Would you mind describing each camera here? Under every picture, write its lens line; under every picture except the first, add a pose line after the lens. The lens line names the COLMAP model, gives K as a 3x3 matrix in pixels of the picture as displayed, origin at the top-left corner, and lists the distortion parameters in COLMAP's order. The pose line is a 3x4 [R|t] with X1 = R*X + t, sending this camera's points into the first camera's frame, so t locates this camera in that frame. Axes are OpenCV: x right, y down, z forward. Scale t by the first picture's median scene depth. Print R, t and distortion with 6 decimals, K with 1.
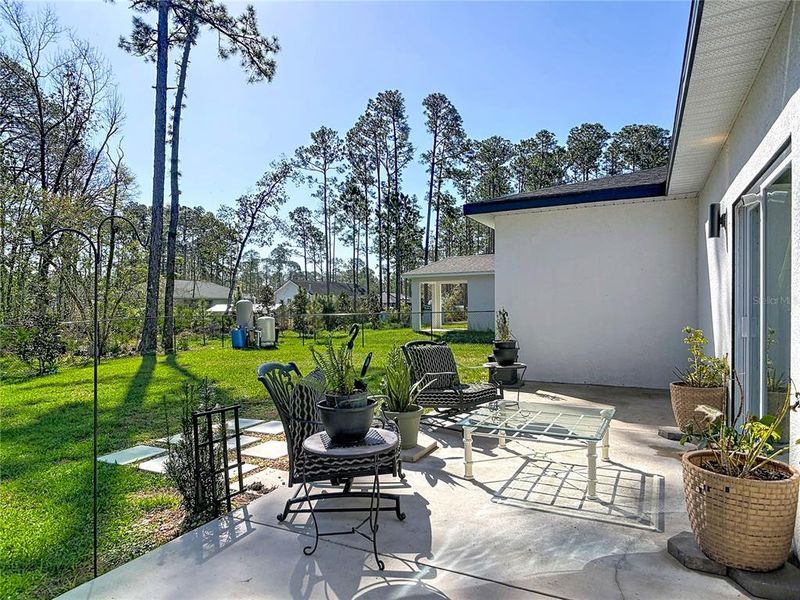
lens RADIAL K [[477.5, 0, 396.5], [0, 477.5, 309.2], [0, 0, 1]] dist [-0.001984, -0.000454]
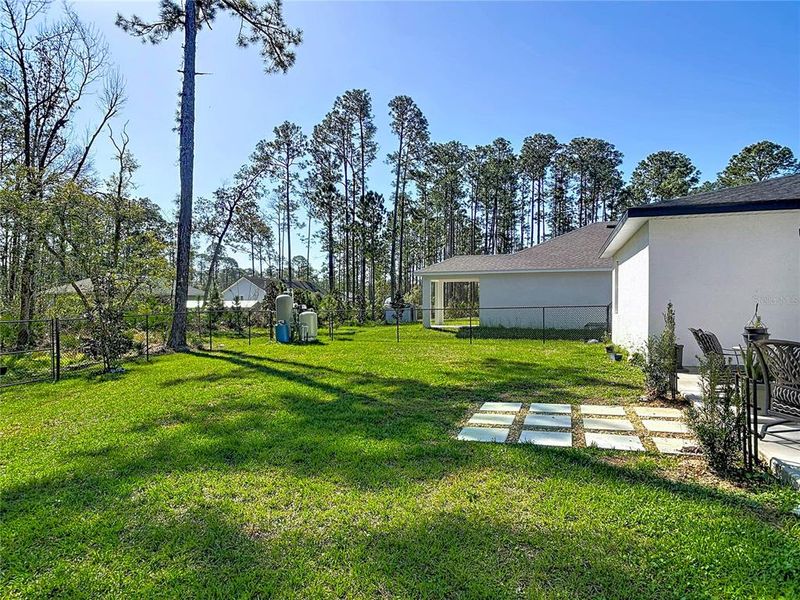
lens RADIAL K [[478.4, 0, 360.4], [0, 478.4, 314.0], [0, 0, 1]] dist [-0.008435, -0.001821]
pose [[0.989412, 0.004716, 0.145058, -0.150485], [-0.006231, 0.999931, 0.009989, 0.004597], [-0.145001, -0.010787, 0.989373, -0.000888]]
